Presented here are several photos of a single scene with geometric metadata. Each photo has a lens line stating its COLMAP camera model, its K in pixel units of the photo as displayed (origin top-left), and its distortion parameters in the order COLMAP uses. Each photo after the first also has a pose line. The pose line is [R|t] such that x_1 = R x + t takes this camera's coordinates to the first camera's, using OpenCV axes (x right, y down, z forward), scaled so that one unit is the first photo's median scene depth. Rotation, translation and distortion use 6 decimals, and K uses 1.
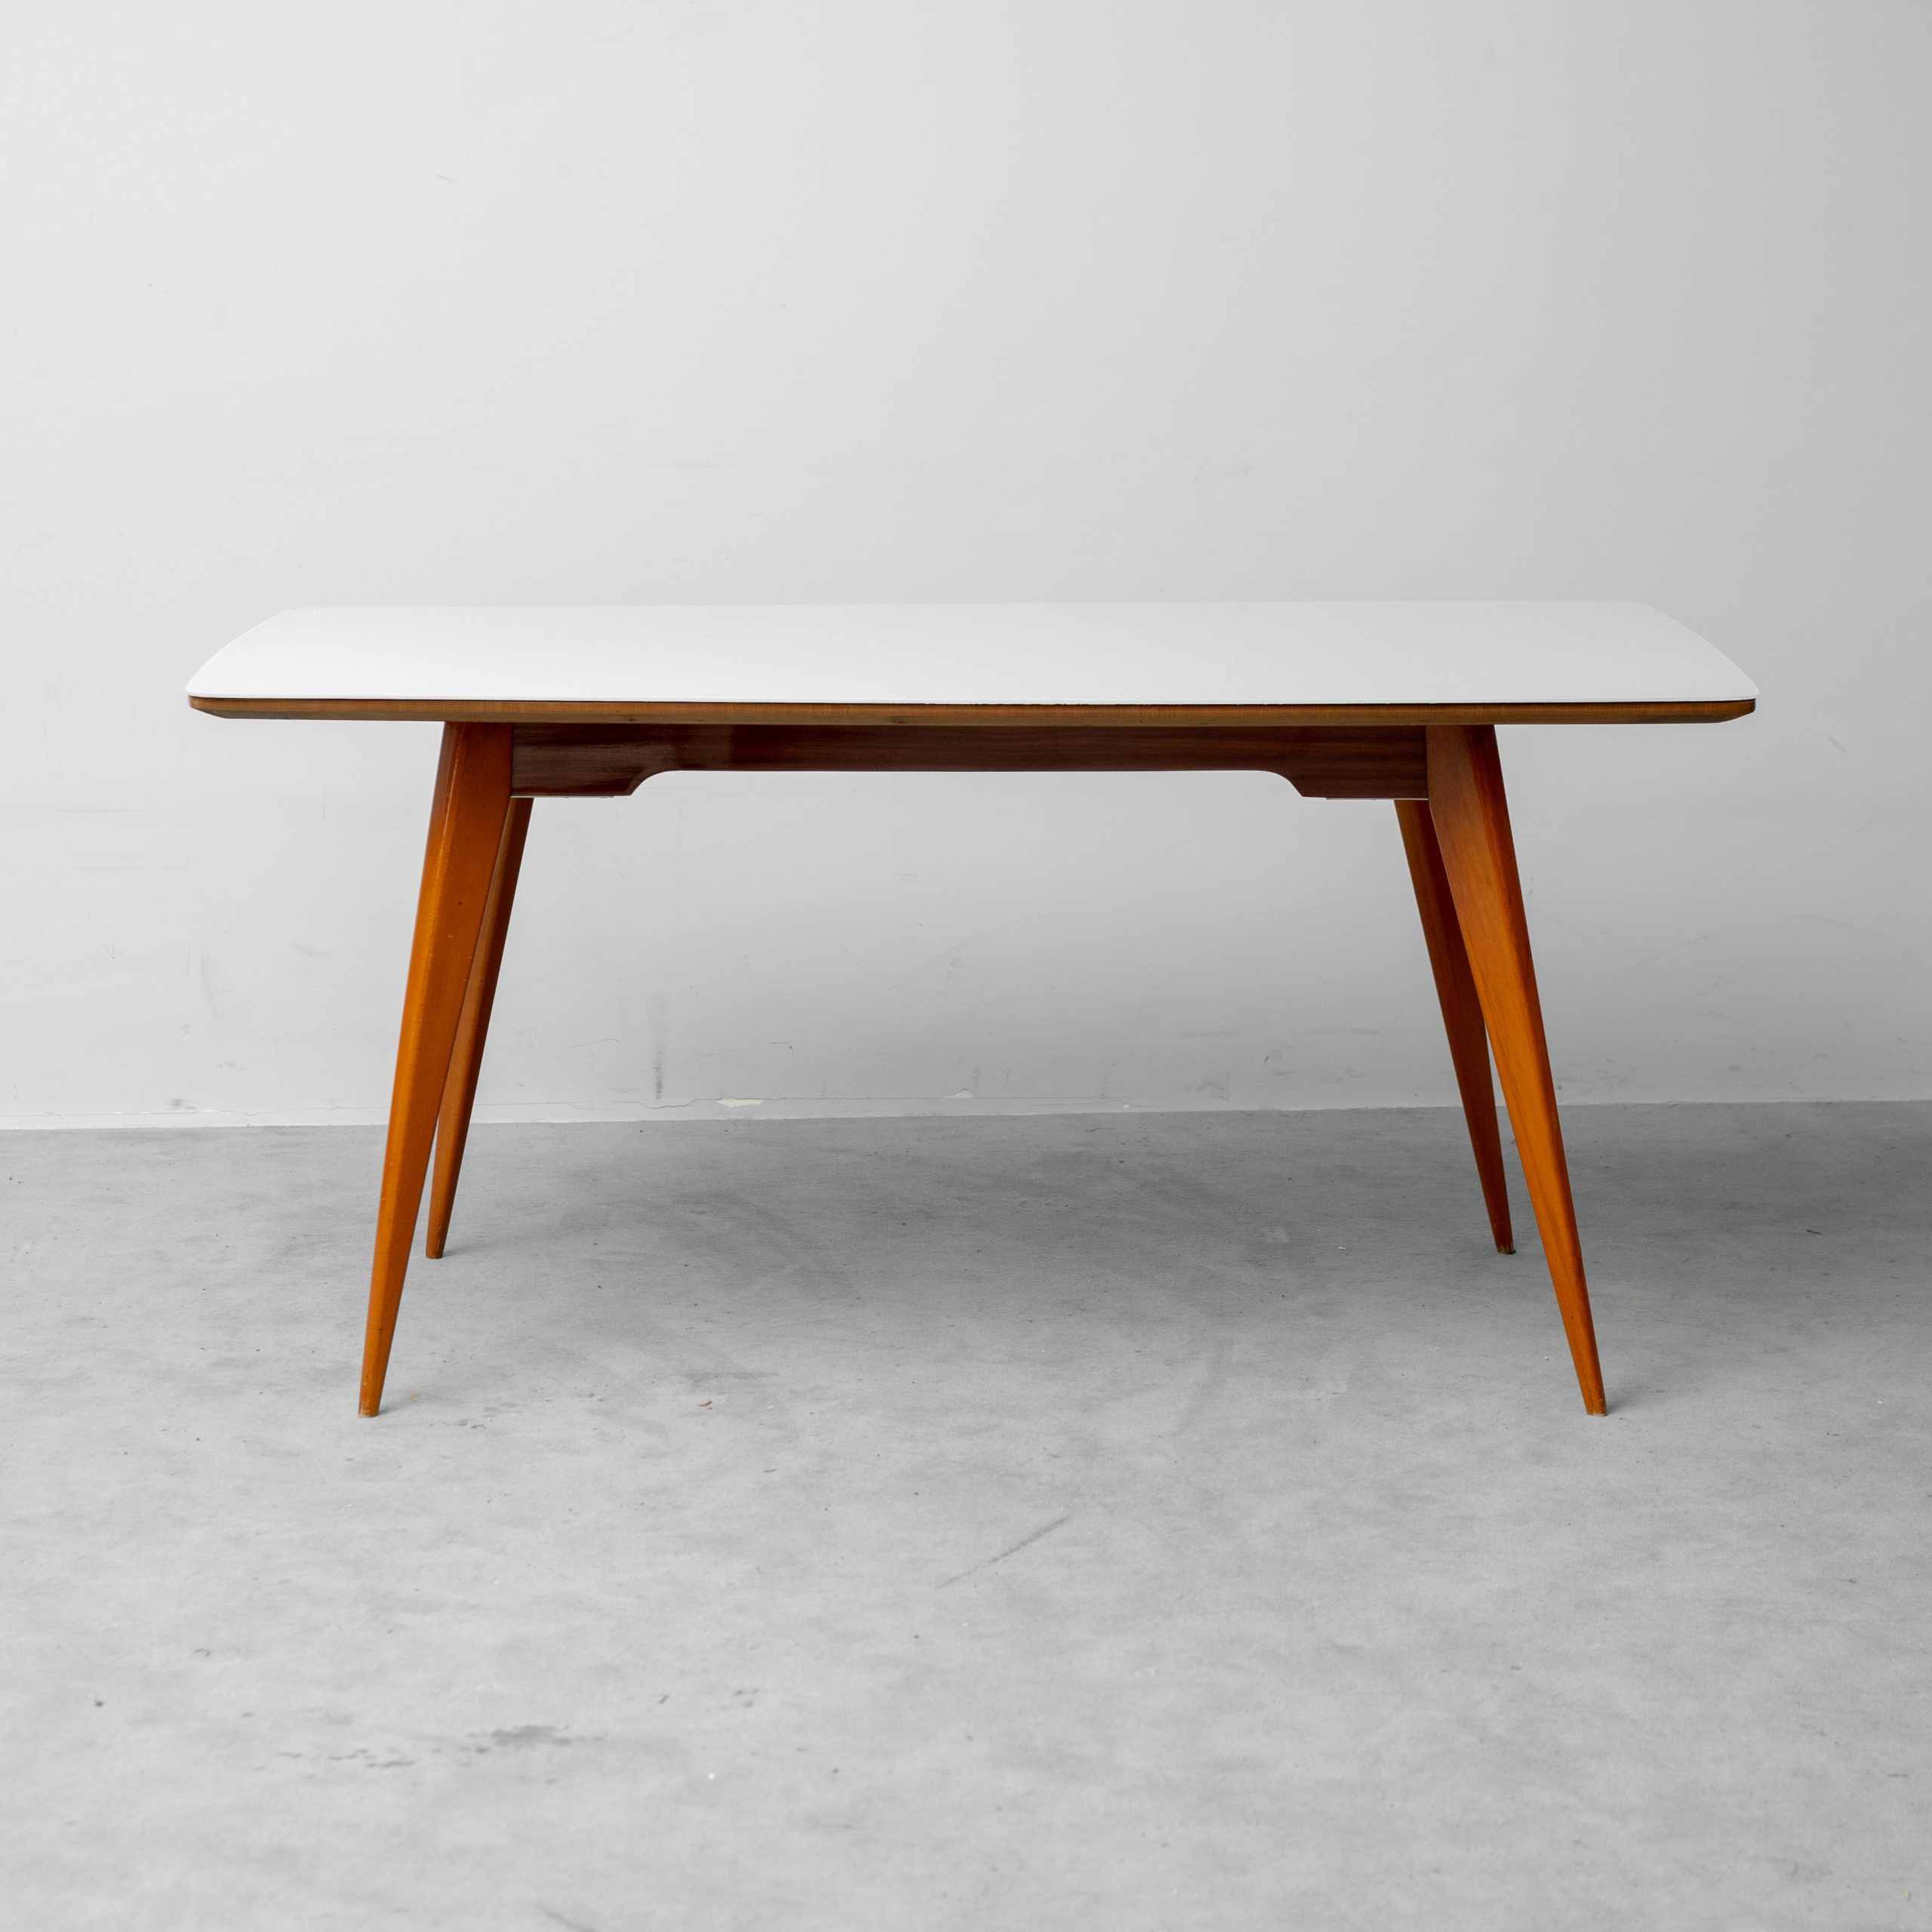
lens RADIAL K [[4558.9, 0, 966.0], [0, 4558.9, 966.0], [0, 0, 1]] dist [0.120570, -0.615346]
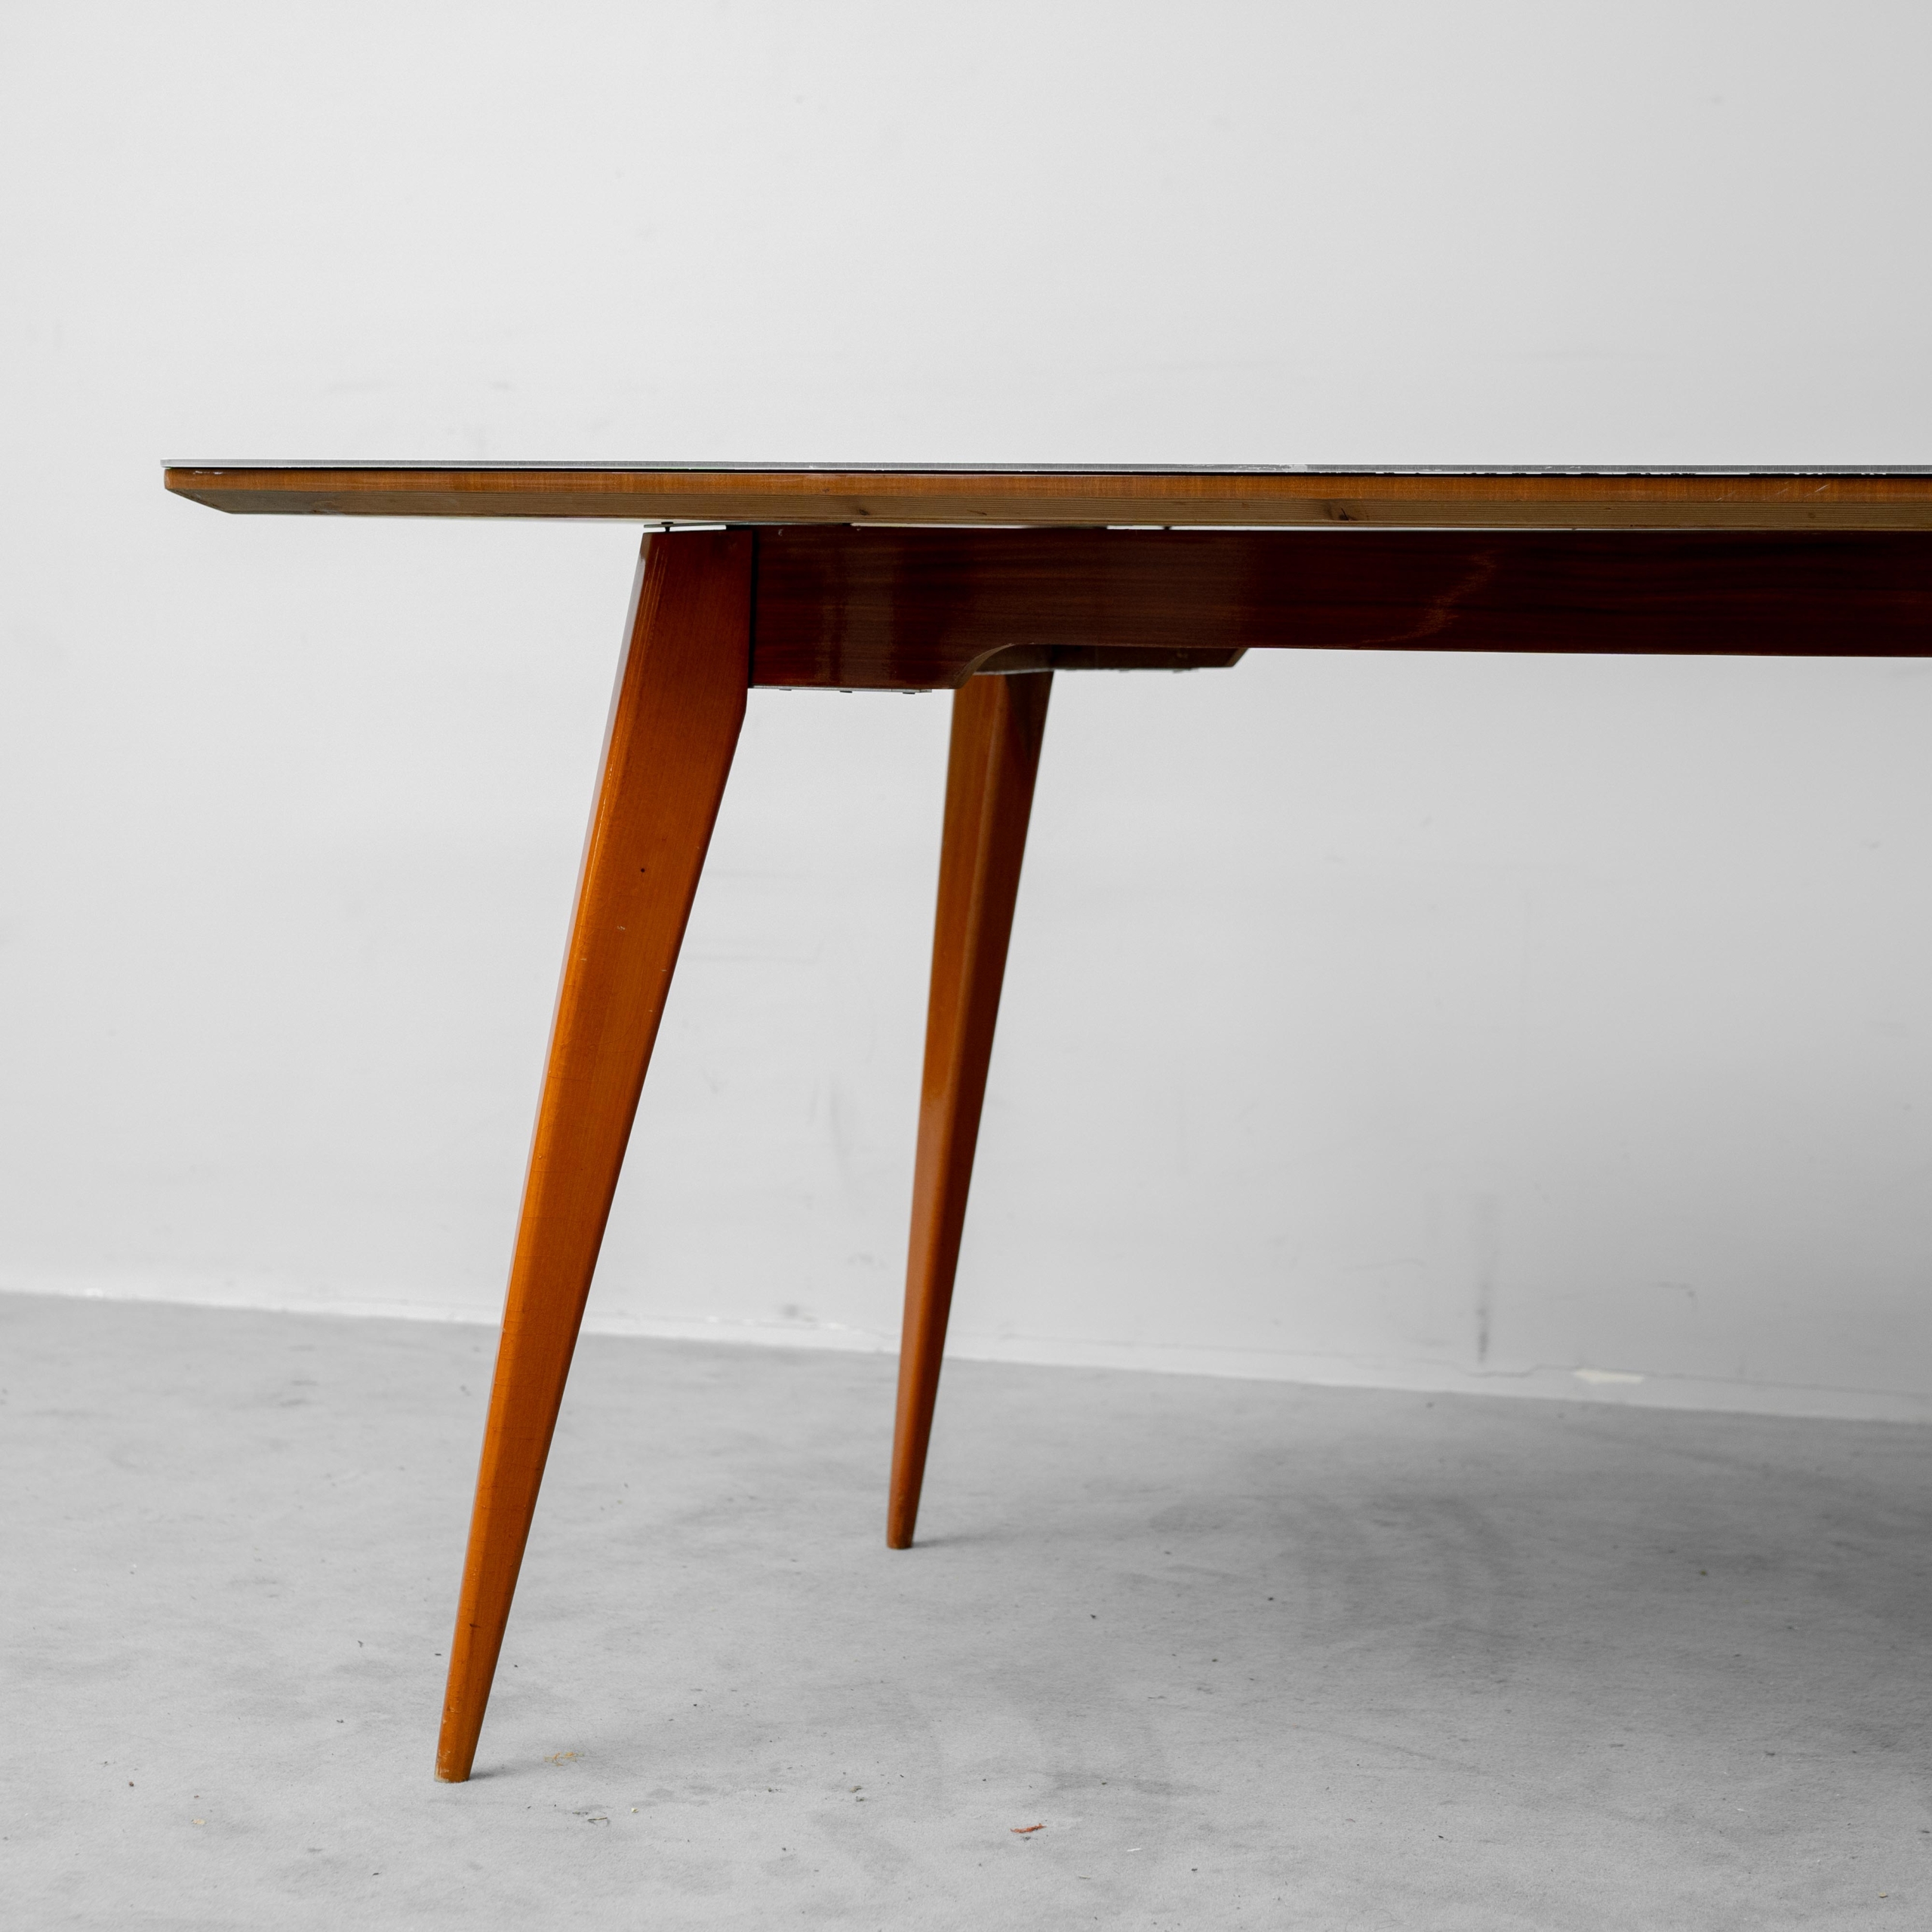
lens RADIAL K [[4558.9, 0, 966.0], [0, 4558.9, 966.0], [0, 0, 1]] dist [0.120570, -0.615346]
pose [[0.924845, 0.043880, -0.377804, 0.134921], [-0.077990, 0.994095, -0.075456, 0.036451], [0.372262, 0.099250, 0.922806, 0.493757]]
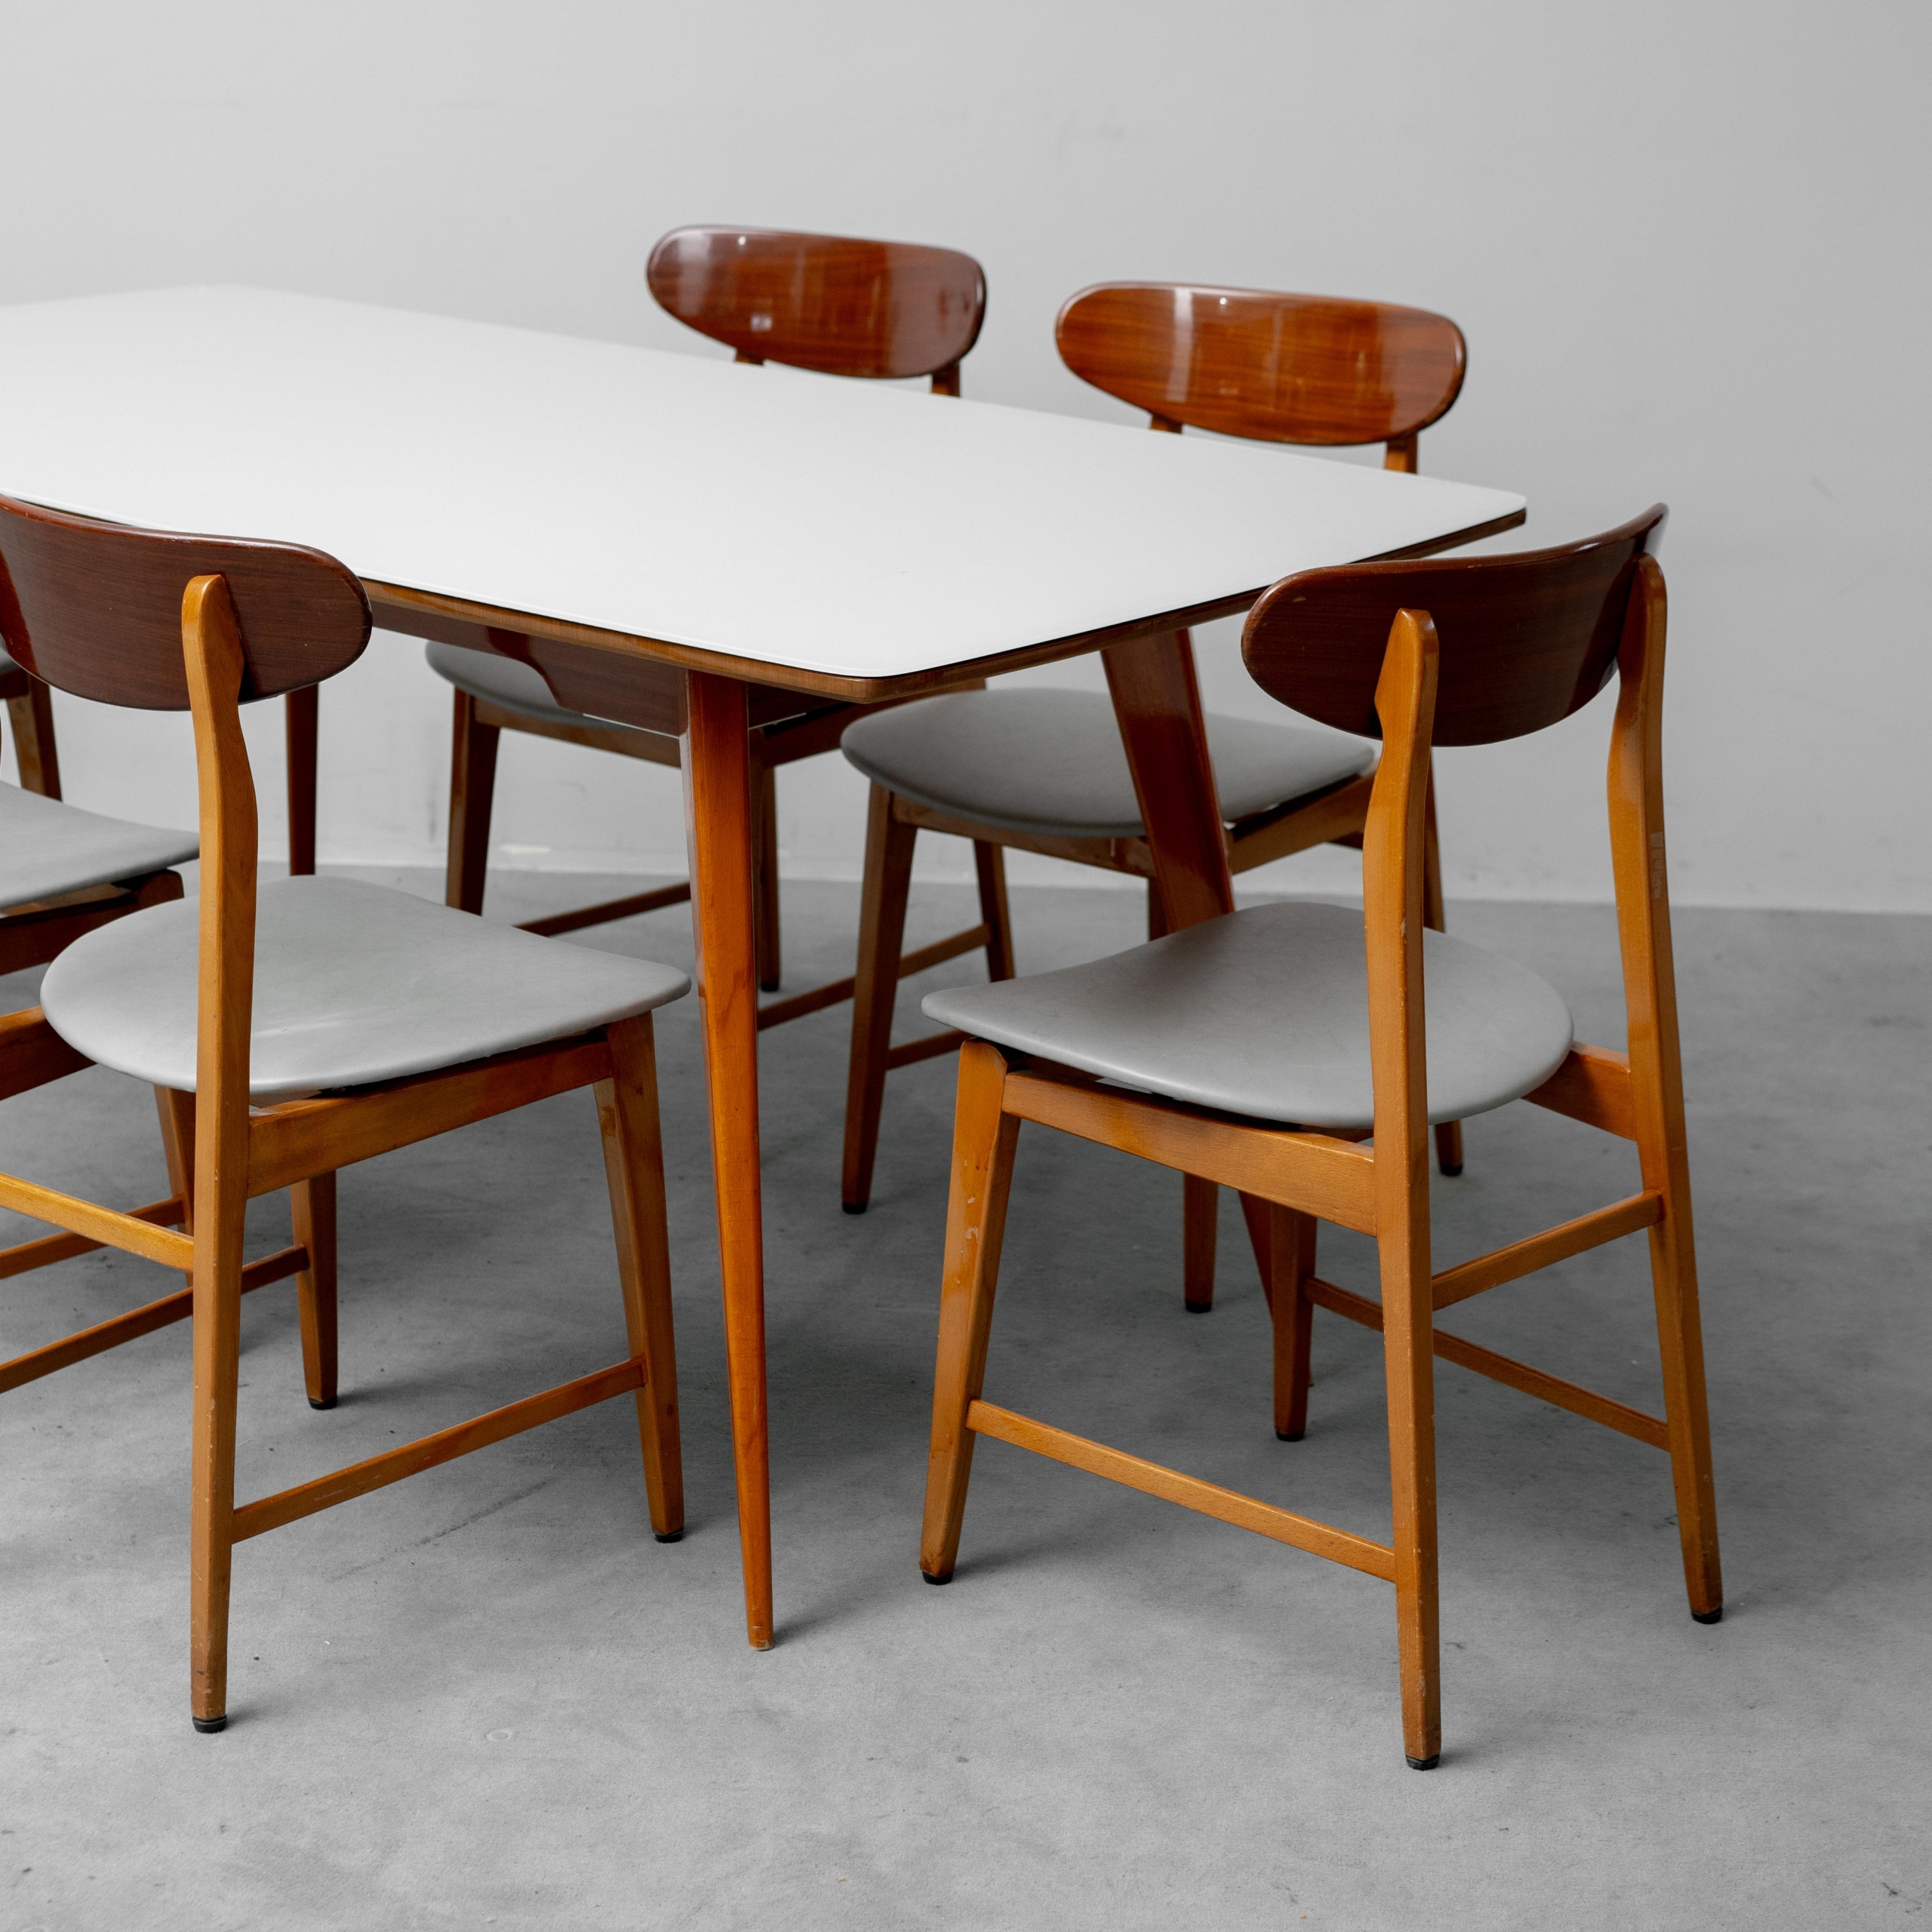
lens RADIAL K [[4558.9, 0, 966.0], [0, 4558.9, 966.0], [0, 0, 1]] dist [0.120570, -0.615346]
pose [[0.993395, 0.051643, -0.102465, 0.161265], [-0.040870, 0.993676, 0.104582, -0.054750], [0.107218, -0.099704, 0.989224, 0.190738]]
